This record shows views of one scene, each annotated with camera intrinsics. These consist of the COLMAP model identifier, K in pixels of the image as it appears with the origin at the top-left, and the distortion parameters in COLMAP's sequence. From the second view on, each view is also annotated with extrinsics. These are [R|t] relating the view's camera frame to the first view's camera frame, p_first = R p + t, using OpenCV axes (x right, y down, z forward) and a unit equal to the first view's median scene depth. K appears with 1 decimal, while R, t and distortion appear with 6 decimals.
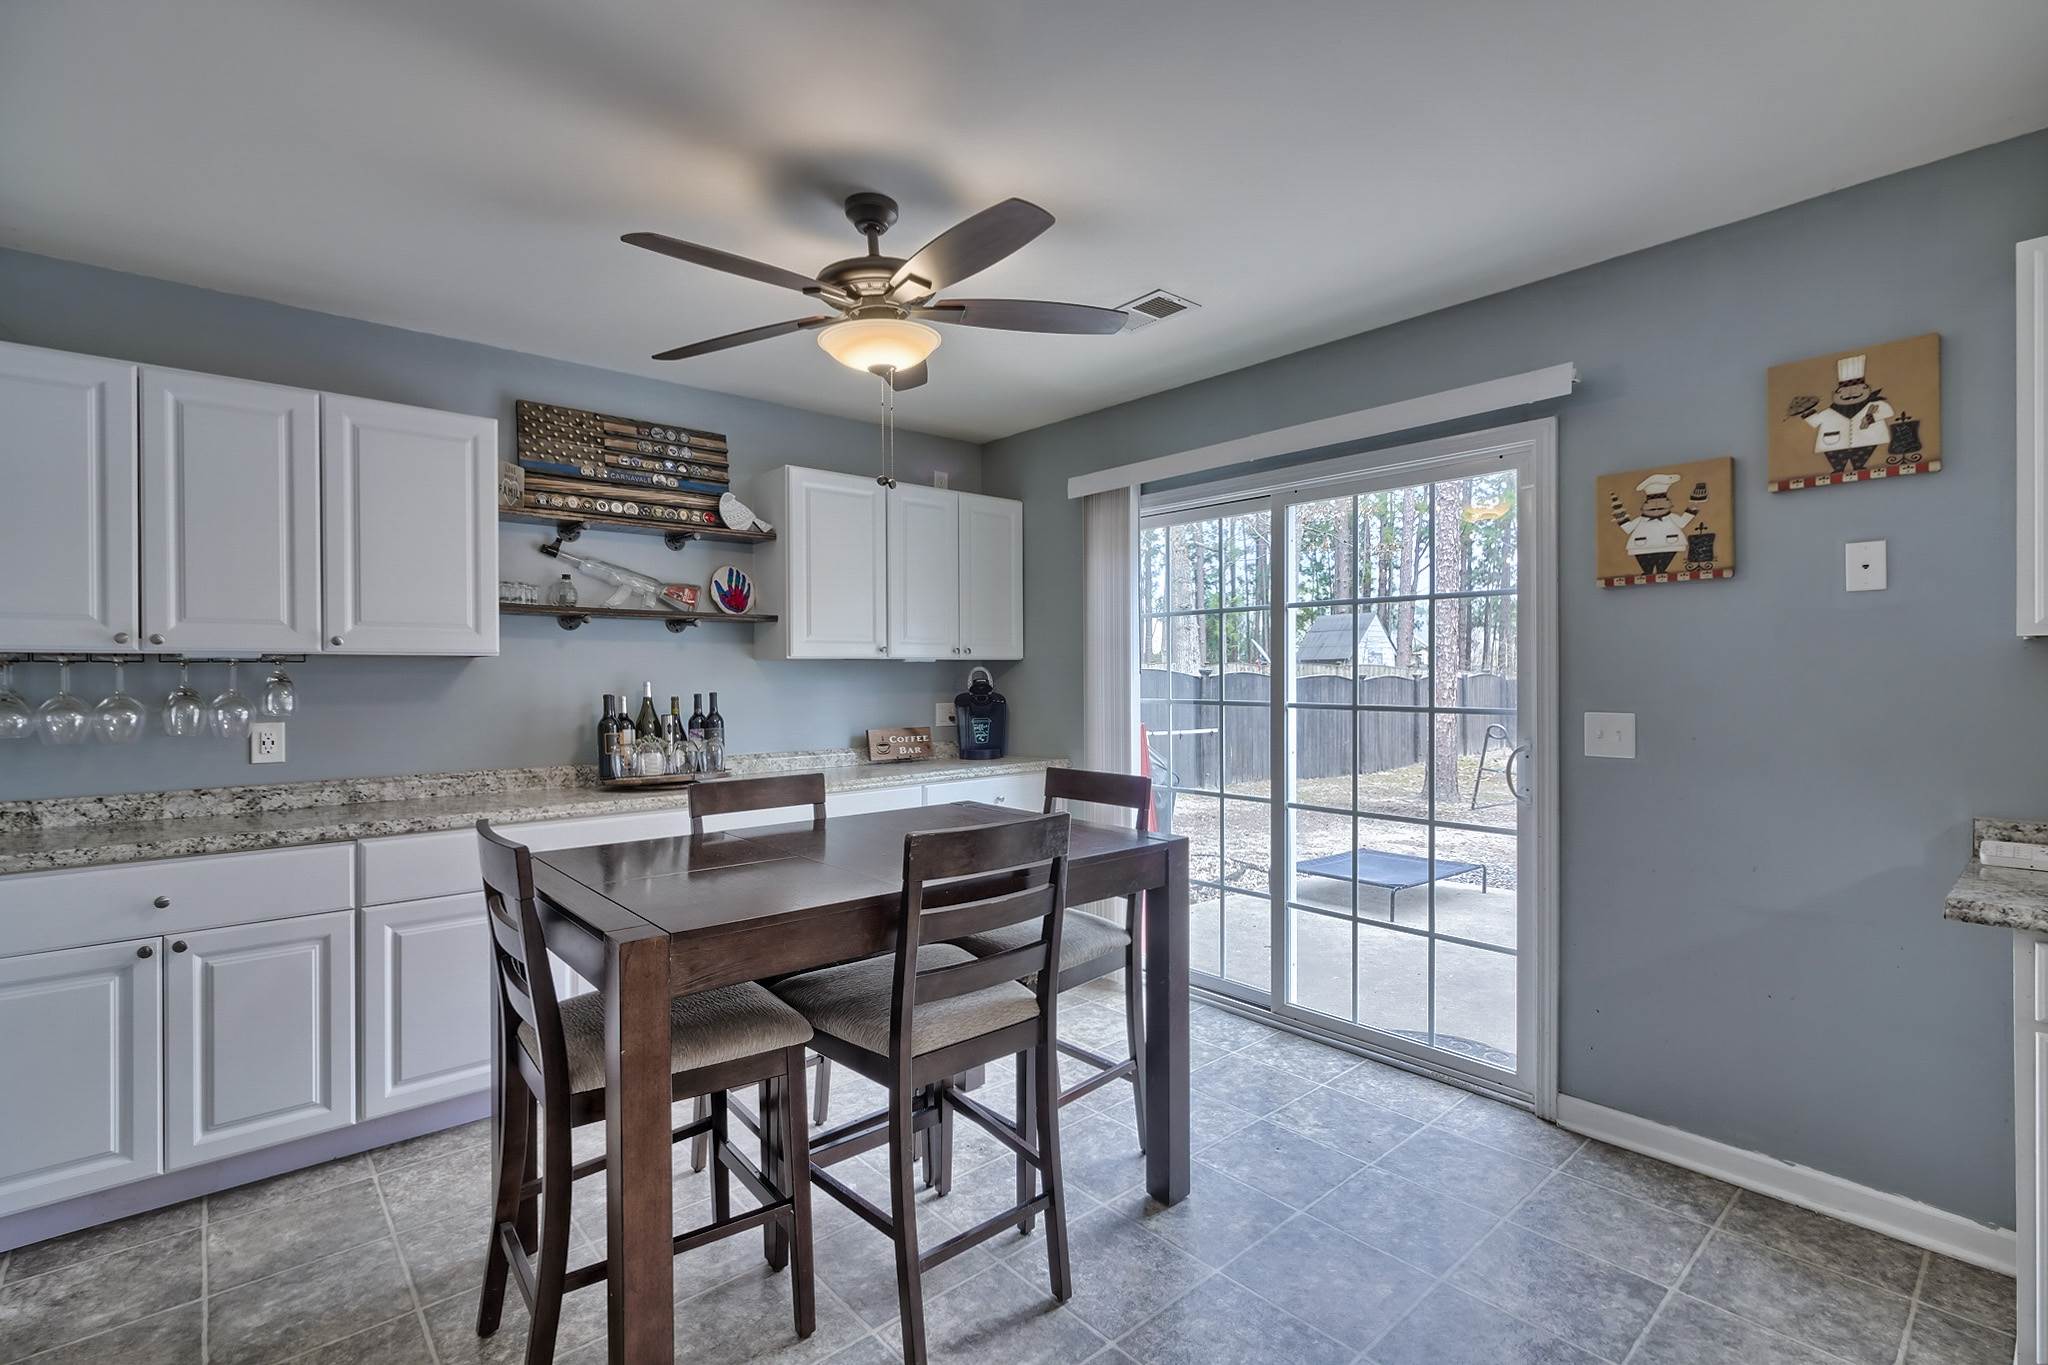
lens RADIAL K [[936.2, 0, 1025.7], [0, 936.2, 675.2], [0, 0, 1]] dist [0.001398, 0.000221]
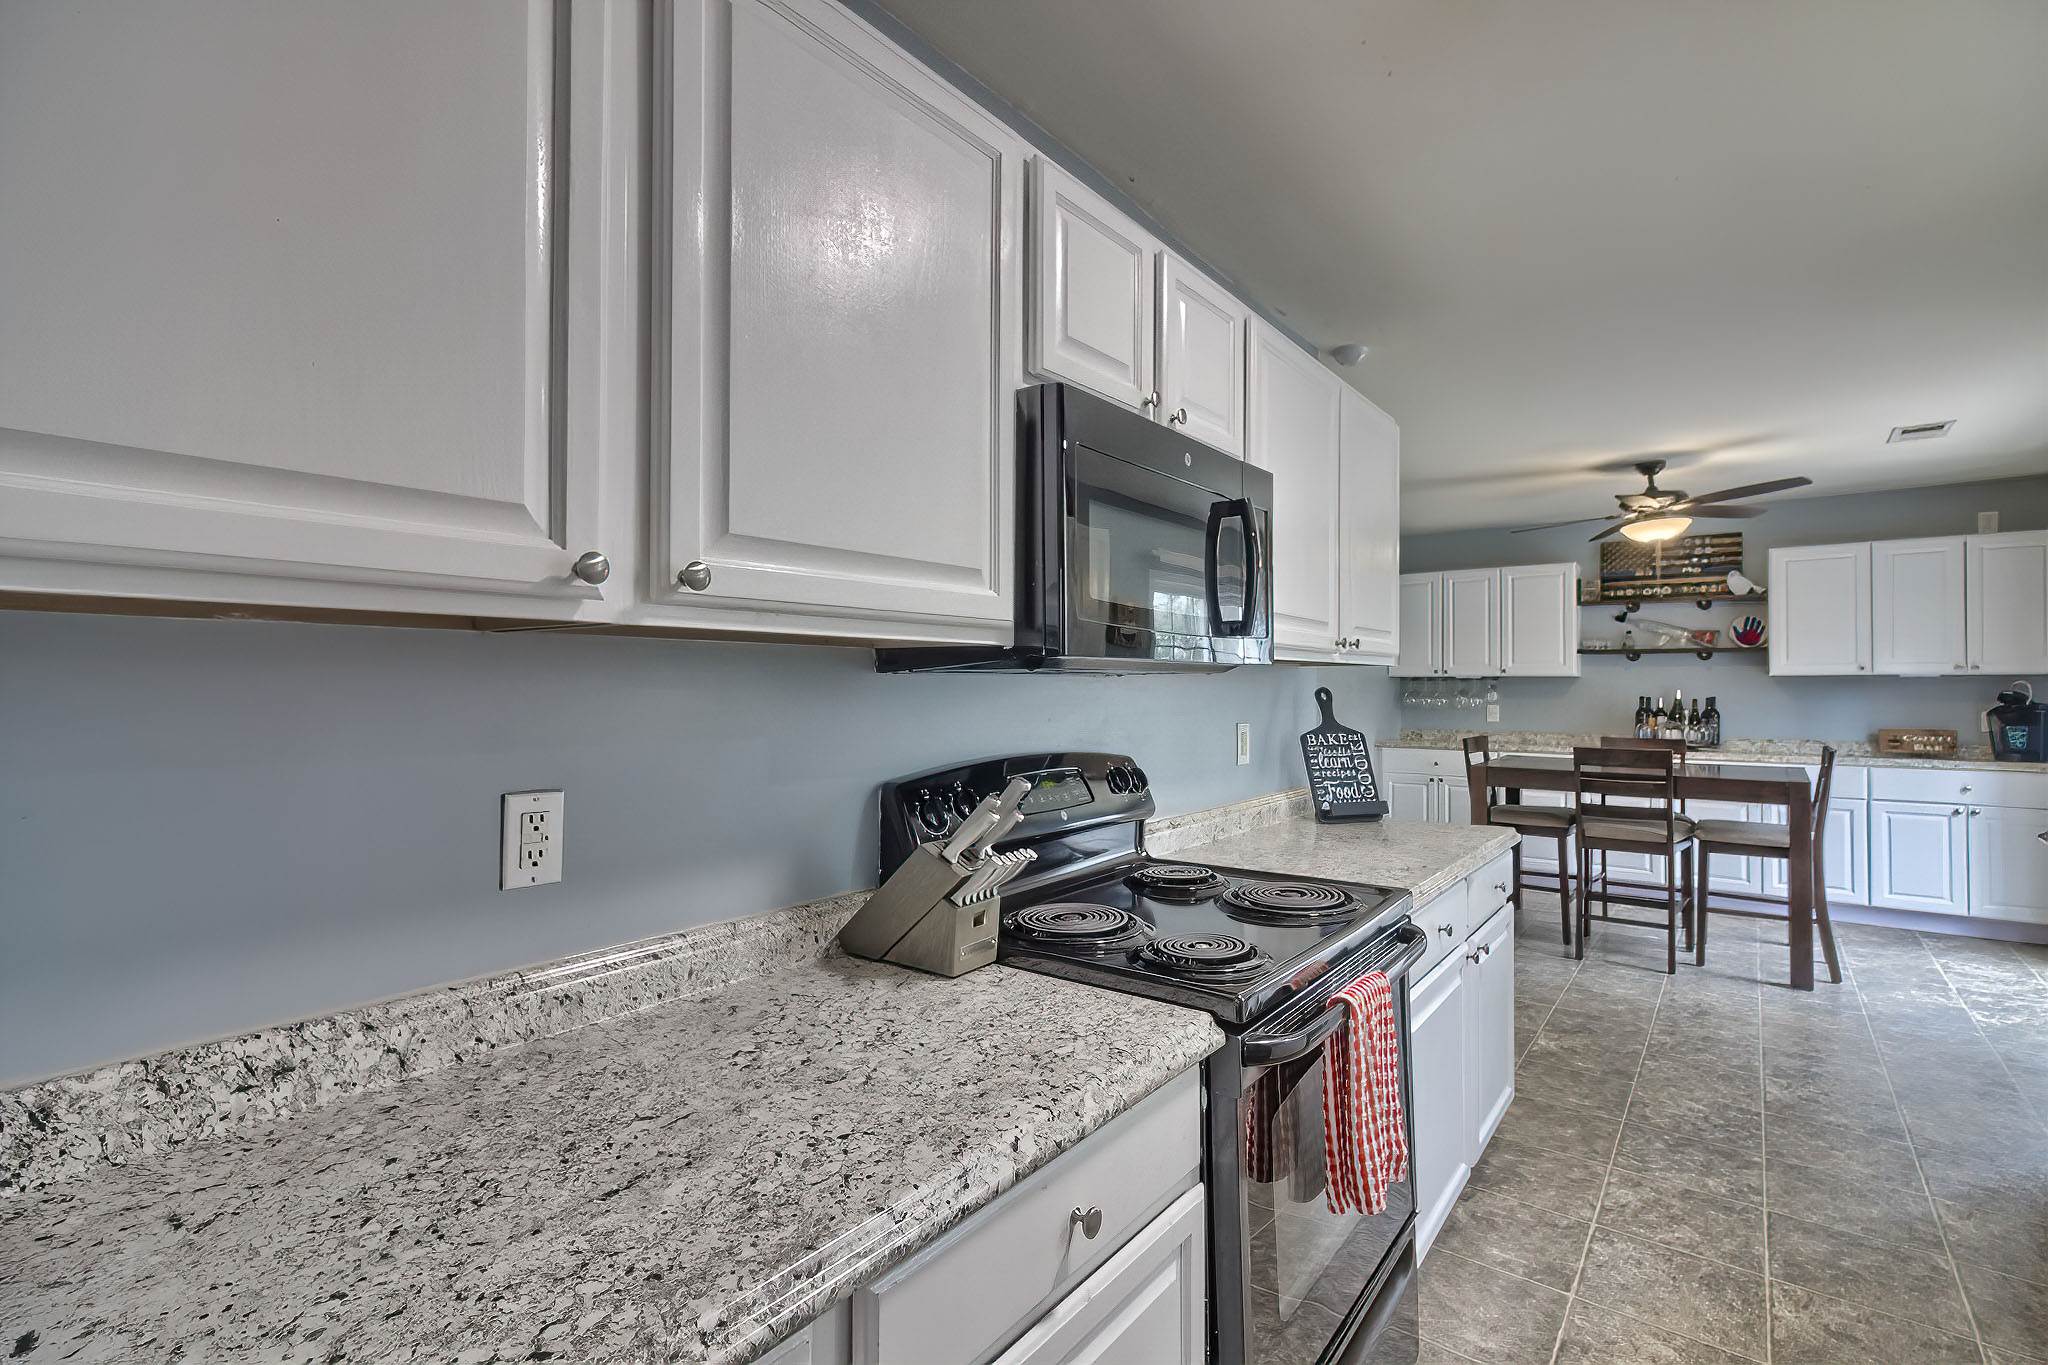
lens RADIAL K [[943.9, 0, 1028.5], [0, 943.9, 676.1], [0, 0, 1]] dist [0.001046, -0.000147]
pose [[0.185750, -0.007171, -0.982571, 1.058810], [-0.006429, 0.999943, -0.008513, 0.004395], [0.982576, 0.007898, 0.185694, -0.480825]]
